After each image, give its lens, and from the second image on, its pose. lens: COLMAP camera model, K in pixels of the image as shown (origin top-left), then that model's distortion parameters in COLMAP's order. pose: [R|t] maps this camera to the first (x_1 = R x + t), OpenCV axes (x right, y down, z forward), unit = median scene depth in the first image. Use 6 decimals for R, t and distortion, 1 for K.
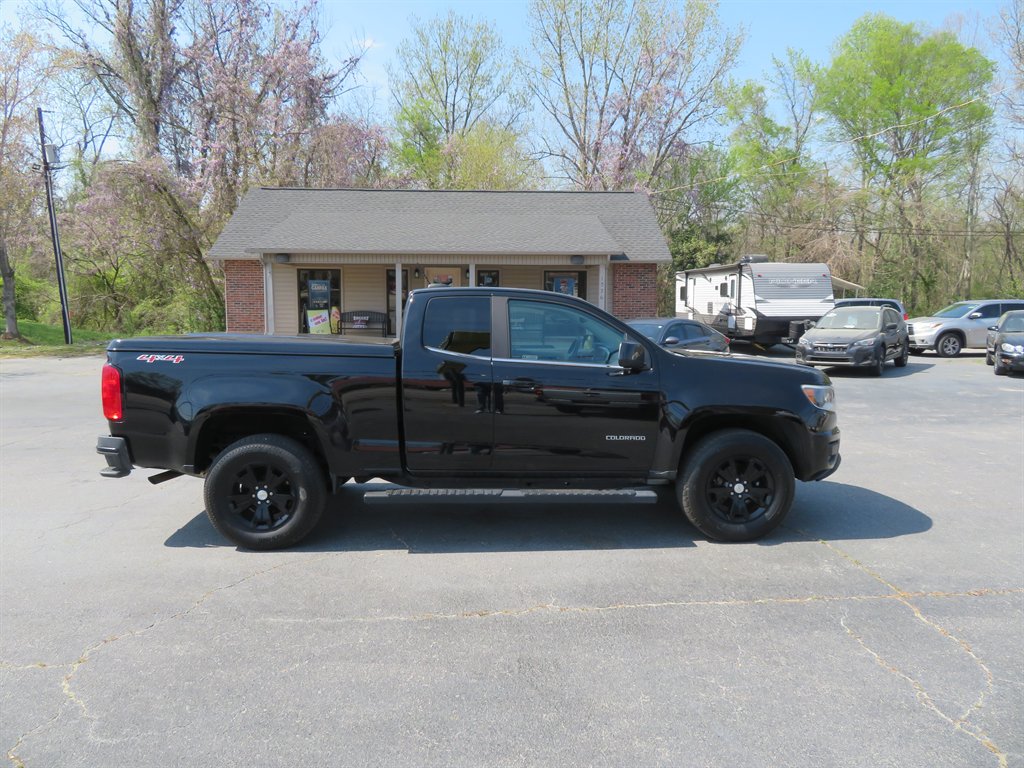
lens RADIAL K [[713.0, 0, 507.0], [0, 713.0, 375.7], [0, 0, 1]] dist [0.001551, -0.001736]
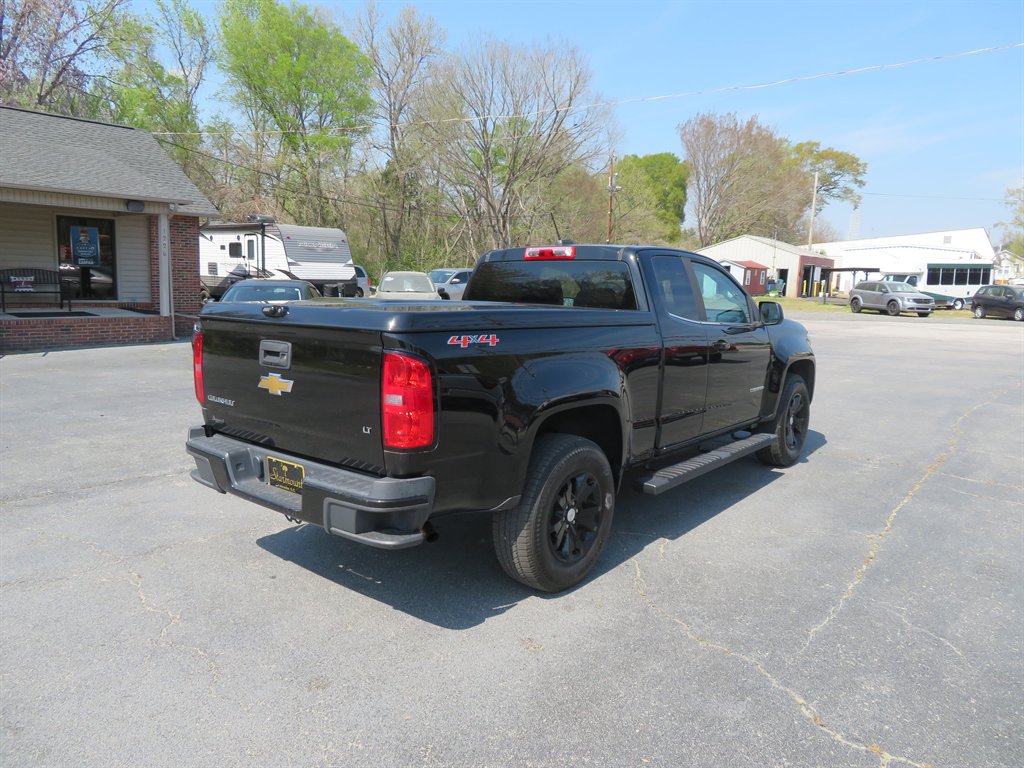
lens RADIAL K [[713.0, 0, 507.0], [0, 713.0, 375.7], [0, 0, 1]] dist [0.001551, -0.001736]
pose [[0.654586, -0.086792, 0.750989, -0.207034], [0.047310, 0.996144, 0.073888, -0.008448], [-0.754506, -0.012837, 0.656168, 0.123079]]
